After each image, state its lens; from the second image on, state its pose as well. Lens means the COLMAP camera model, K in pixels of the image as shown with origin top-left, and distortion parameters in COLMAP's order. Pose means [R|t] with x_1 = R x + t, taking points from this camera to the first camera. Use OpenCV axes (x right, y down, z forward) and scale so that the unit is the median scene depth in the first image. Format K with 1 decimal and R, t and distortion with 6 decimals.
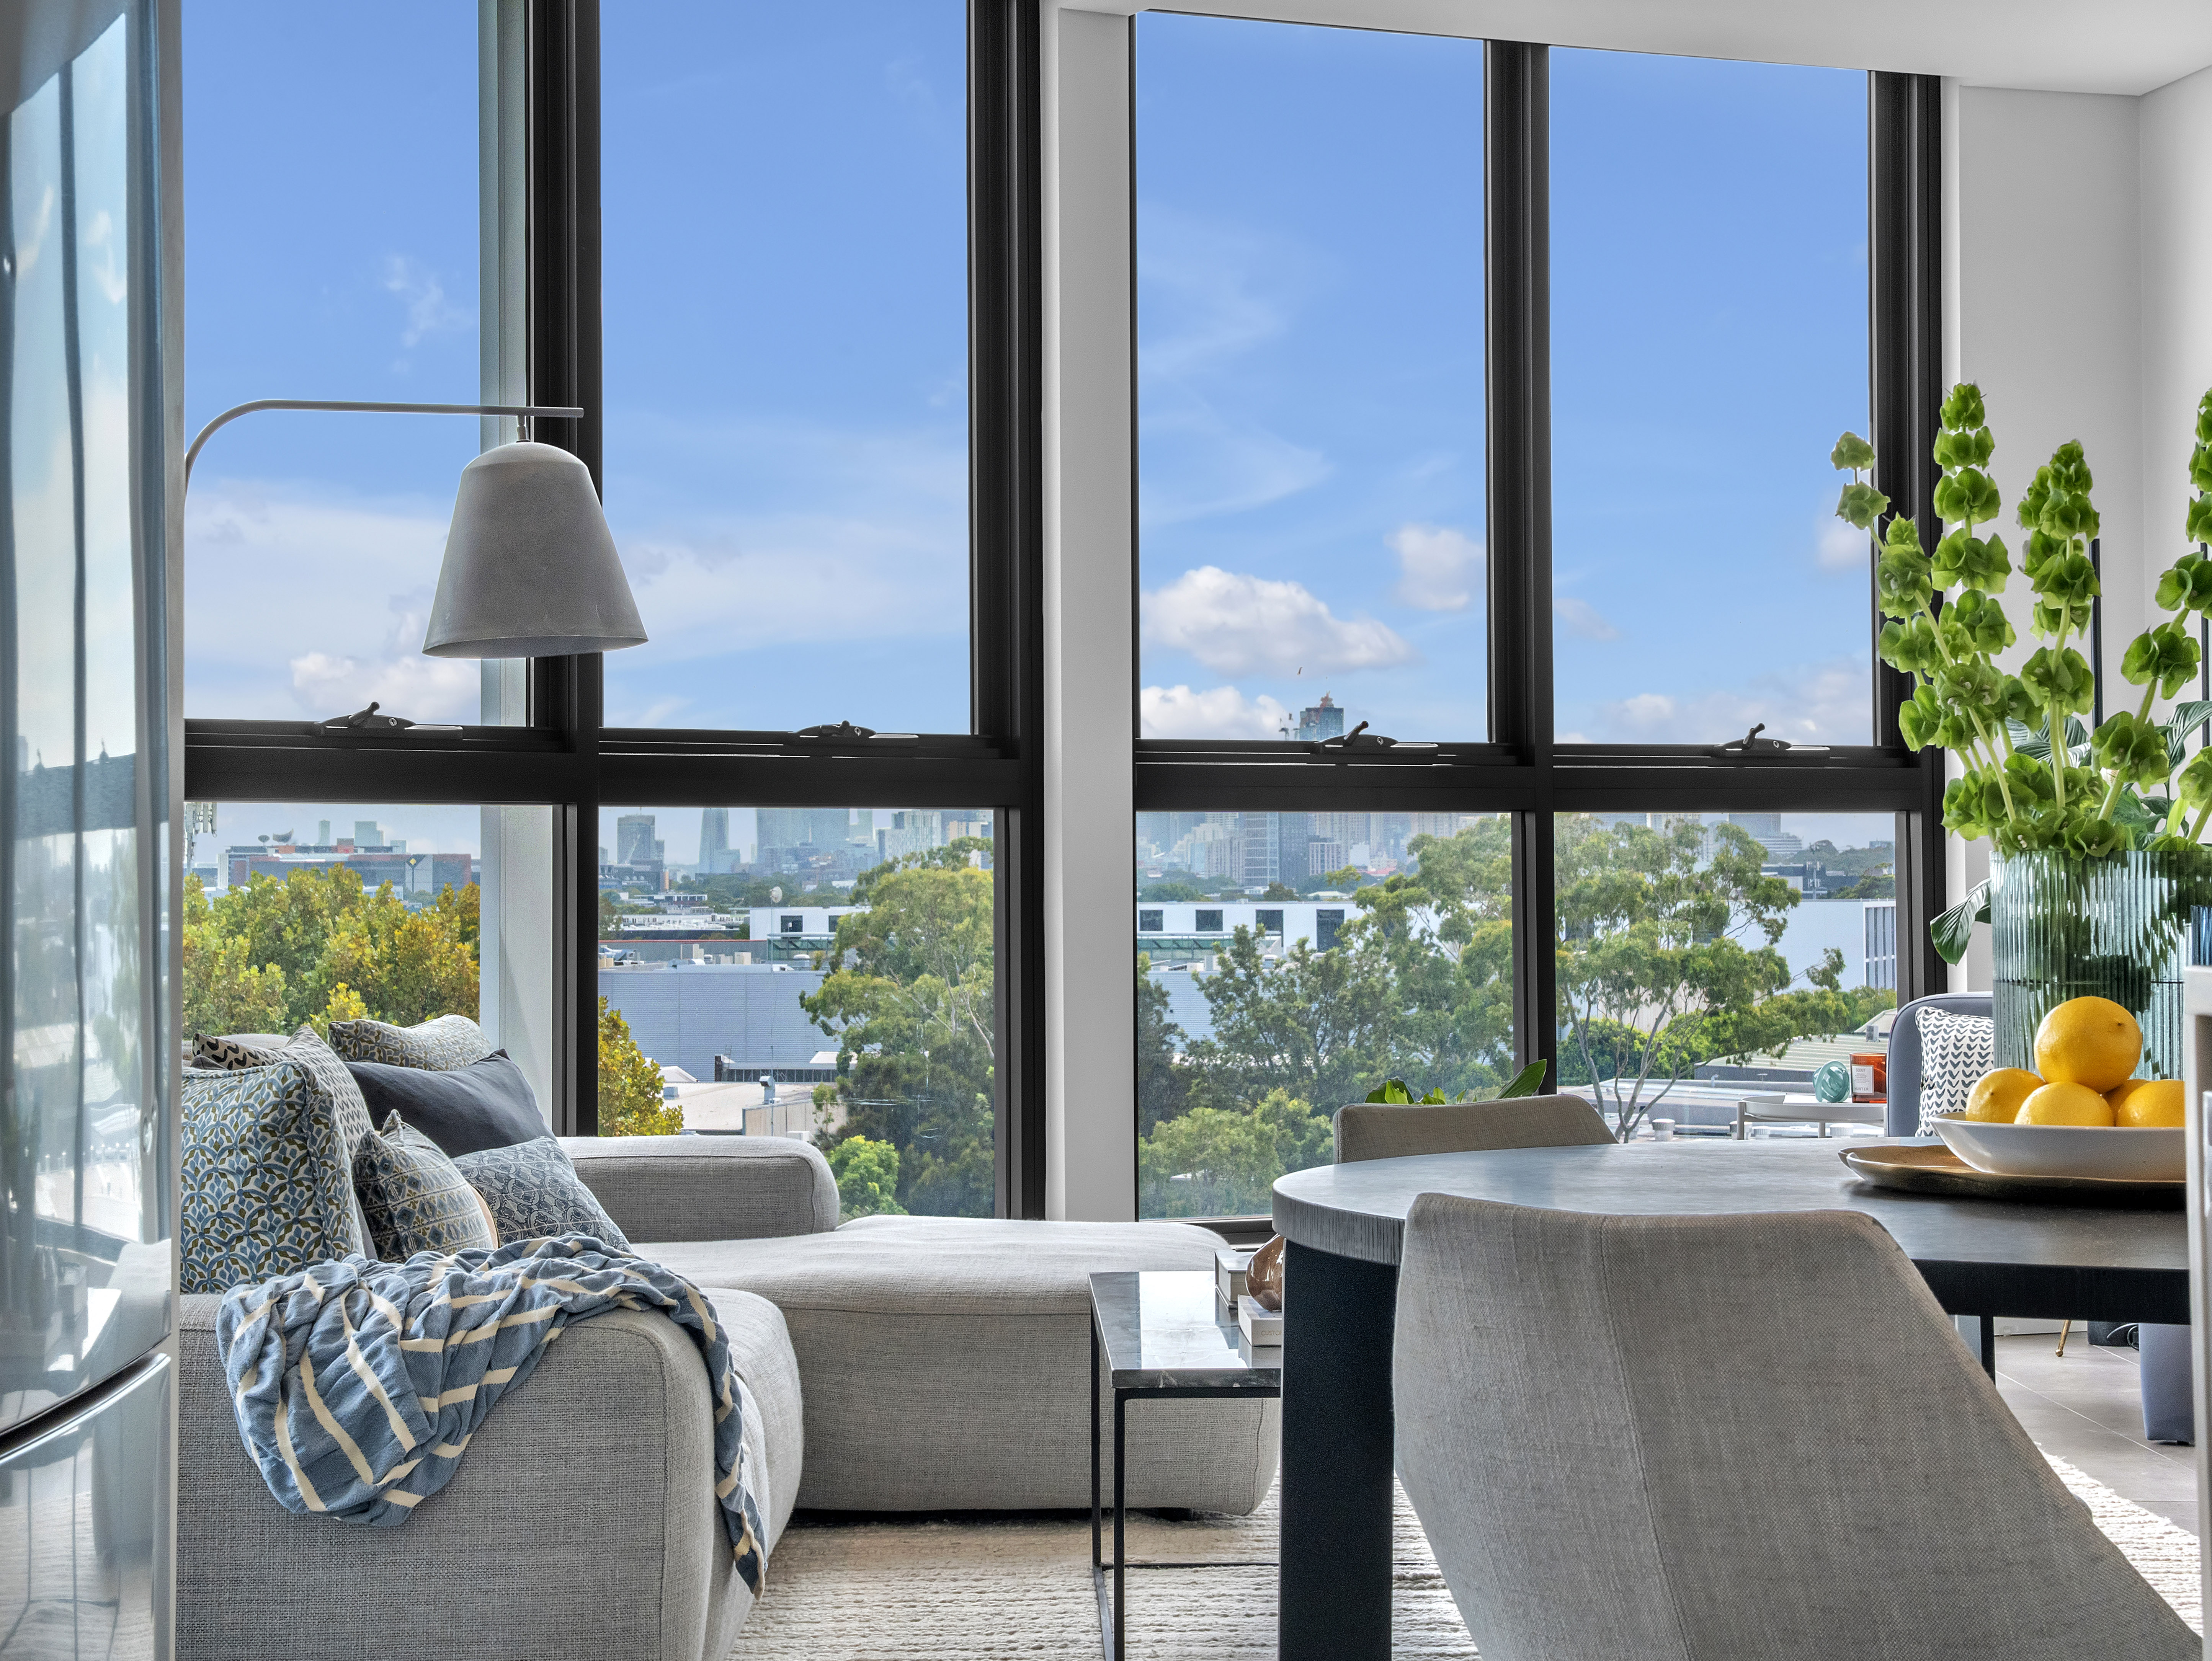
lens RADIAL K [[4460.7, 0, 1125.5], [0, 4460.7, 815.9], [0, 0, 1]] dist [0.071960, 0.000000]
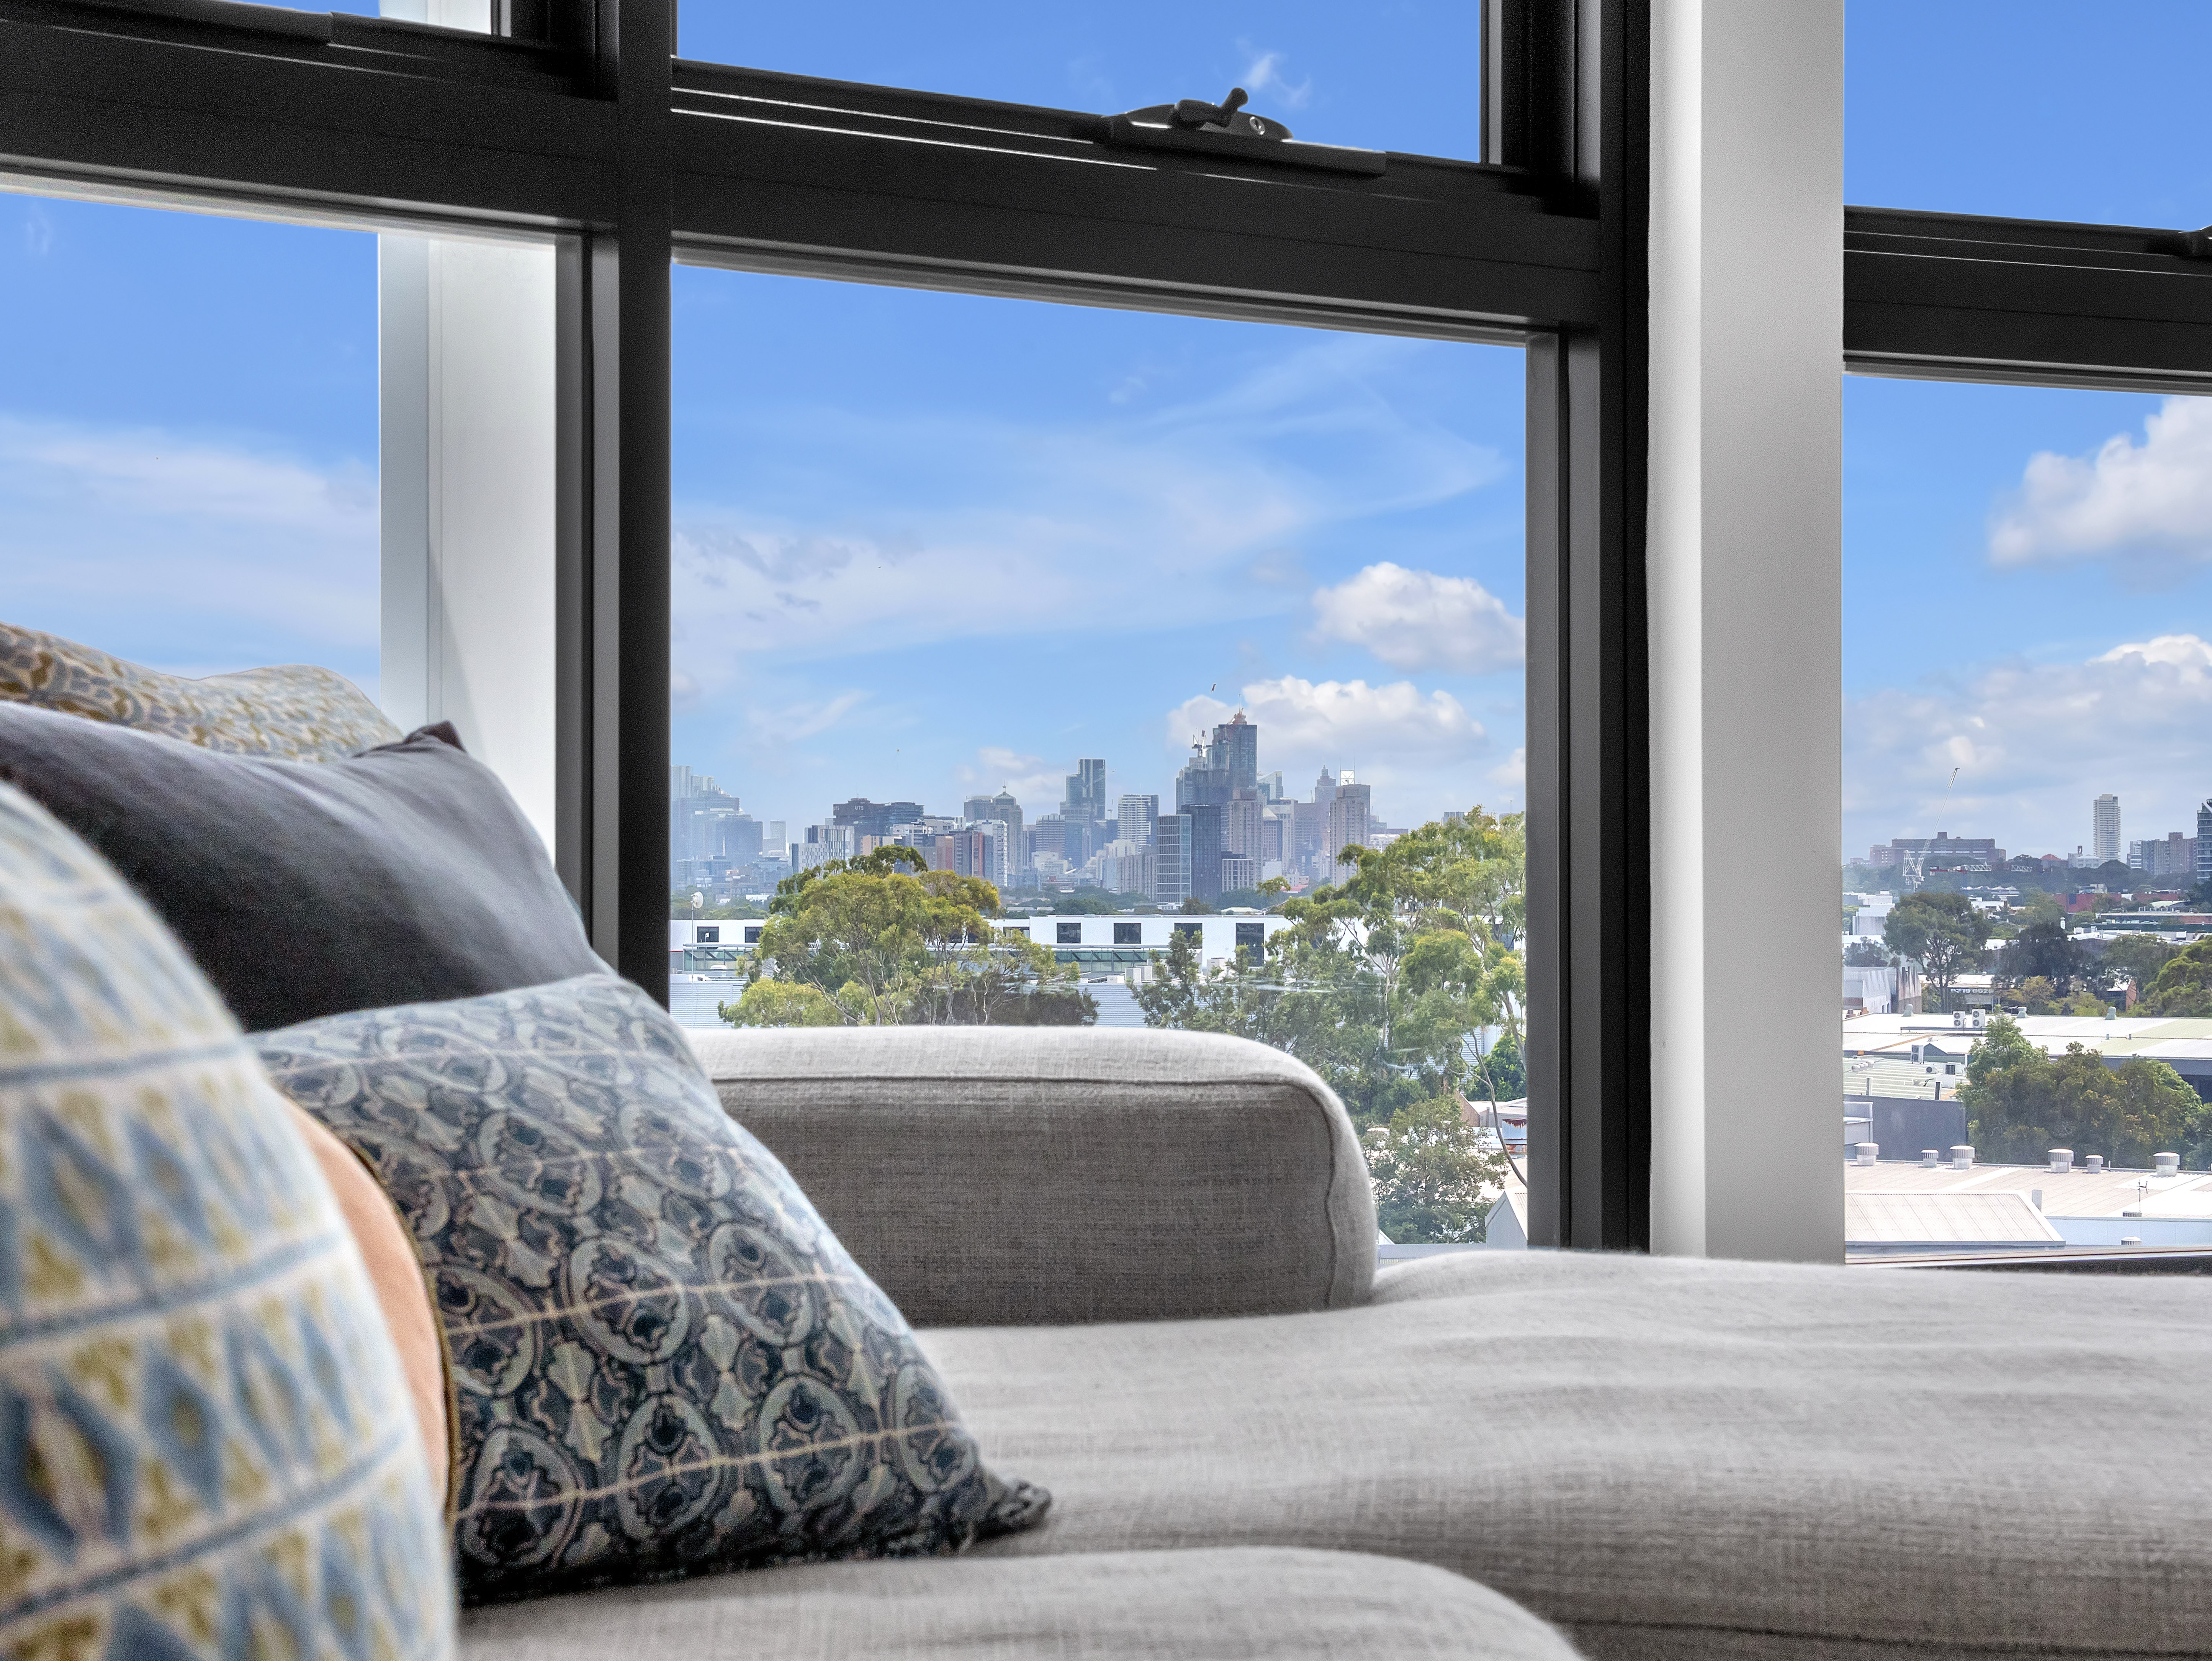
lens RADIAL K [[4314.2, 0, 1088.5], [0, 4314.2, 833.7], [0, 0, 1]] dist [0.149077, 0.000000]
pose [[0.999855, 0.006277, 0.015851, -0.012303], [-0.006242, 0.999978, -0.002249, 0.007527], [-0.015864, 0.002150, 0.999872, 0.086245]]
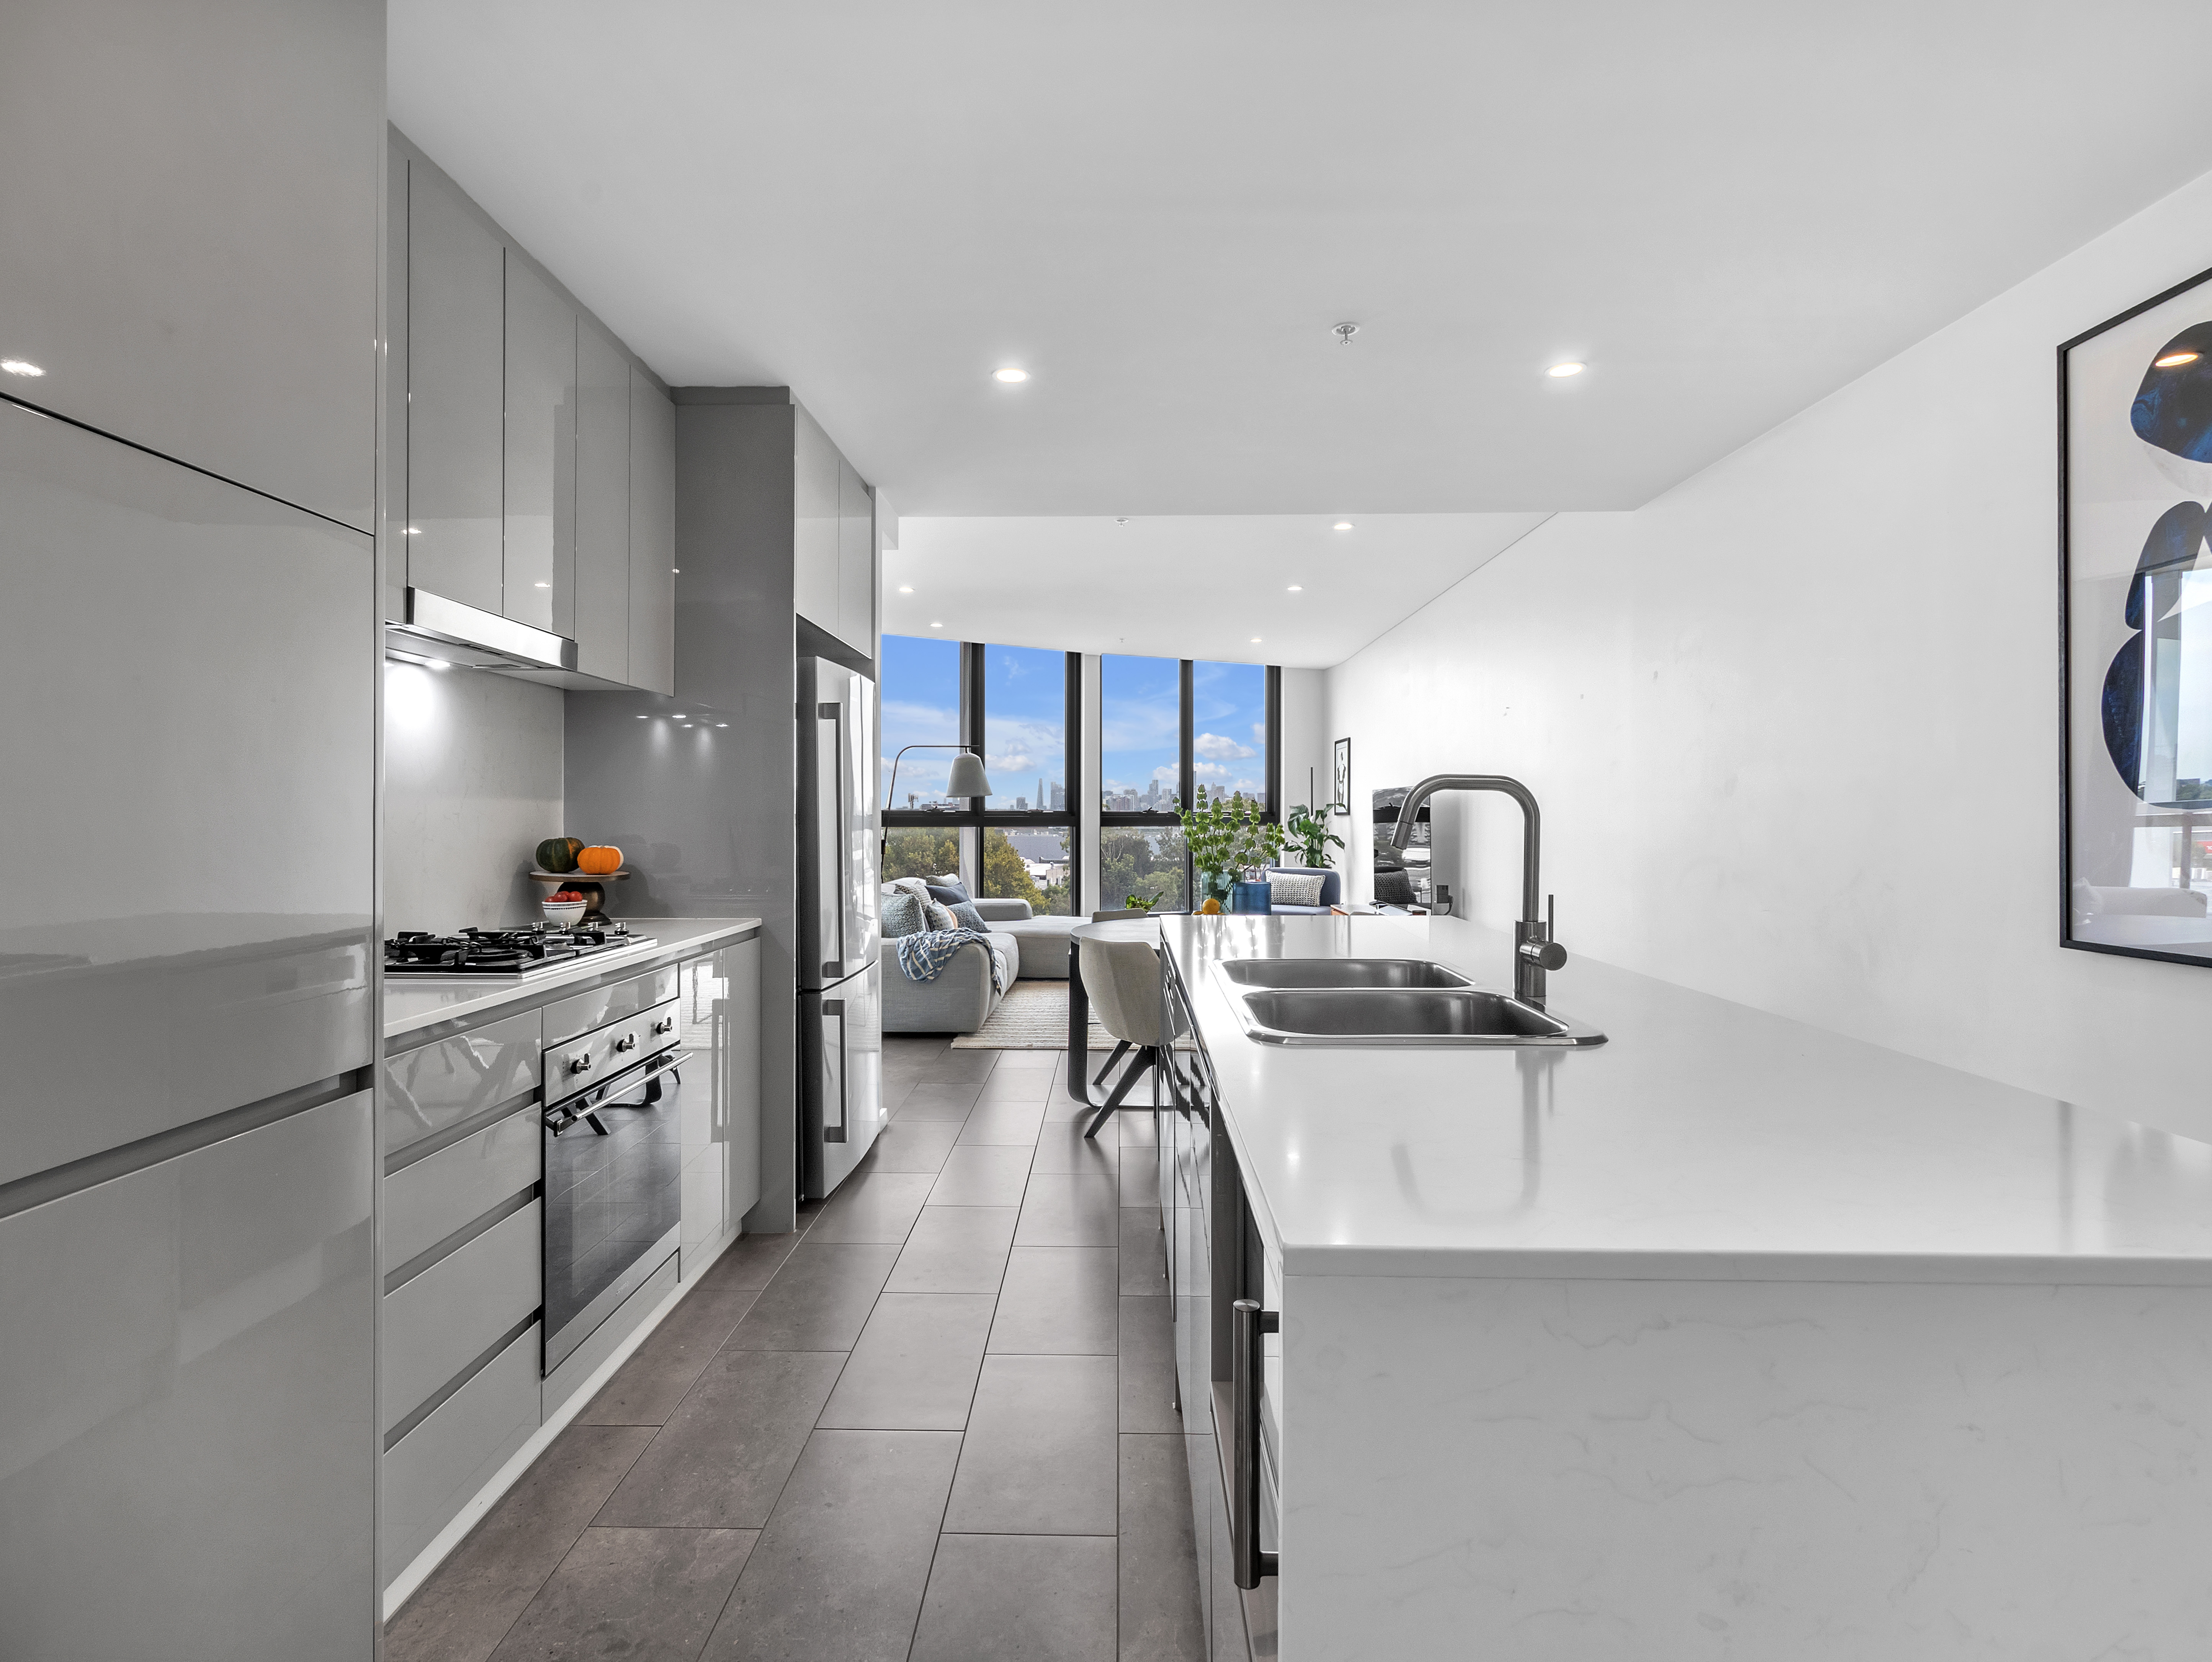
lens RADIAL K [[1101.6, 0, 1101.2], [0, 1101.6, 829.4], [0, 0, 1]] dist [0.000173, -0.000227]
pose [[0.999223, 0.005256, -0.039052, 0.007698], [-0.004058, 0.999521, 0.030697, -0.005429], [0.039195, -0.030514, 0.998766, -0.024693]]
